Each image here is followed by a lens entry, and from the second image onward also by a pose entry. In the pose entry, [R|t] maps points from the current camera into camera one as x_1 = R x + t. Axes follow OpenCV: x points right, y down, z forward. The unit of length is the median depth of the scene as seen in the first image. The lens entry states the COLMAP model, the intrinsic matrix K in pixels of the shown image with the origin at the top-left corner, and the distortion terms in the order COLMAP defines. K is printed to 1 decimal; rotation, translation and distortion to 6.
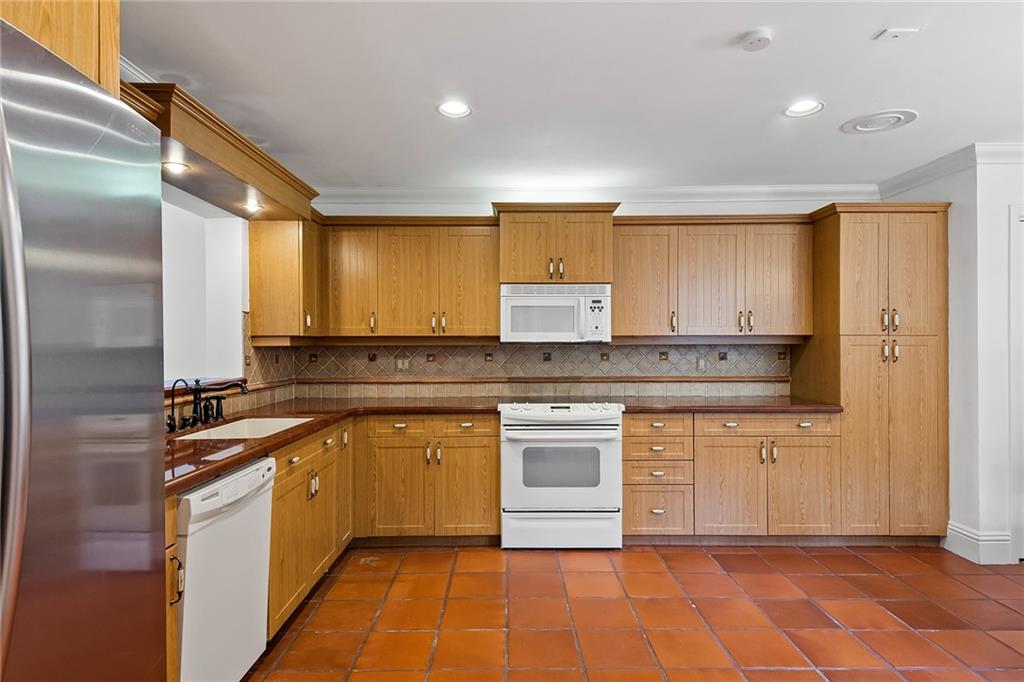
lens RADIAL K [[561.0, 0, 507.8], [0, 561.0, 338.7], [0, 0, 1]] dist [0.032194, -0.019121]
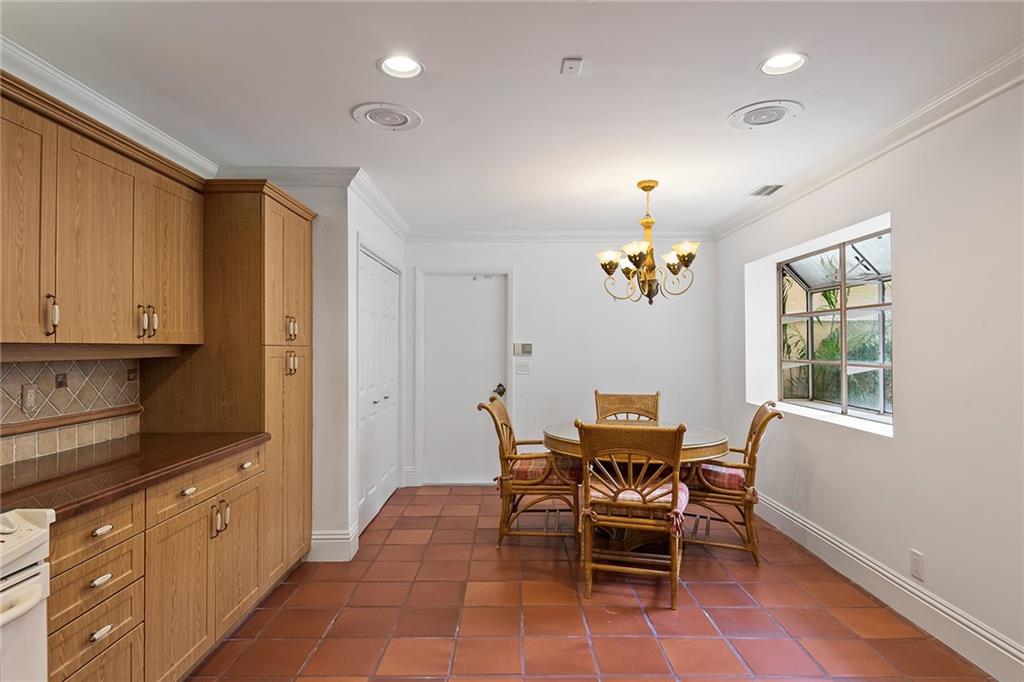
lens RADIAL K [[561.0, 0, 507.6], [0, 561.0, 342.3], [0, 0, 1]] dist [0.032194, -0.019121]
pose [[0.008490, 0.010144, 0.999913, -0.196809], [0.001356, 0.999948, -0.010156, -0.001240], [-0.999963, 0.001442, 0.008476, 0.596944]]
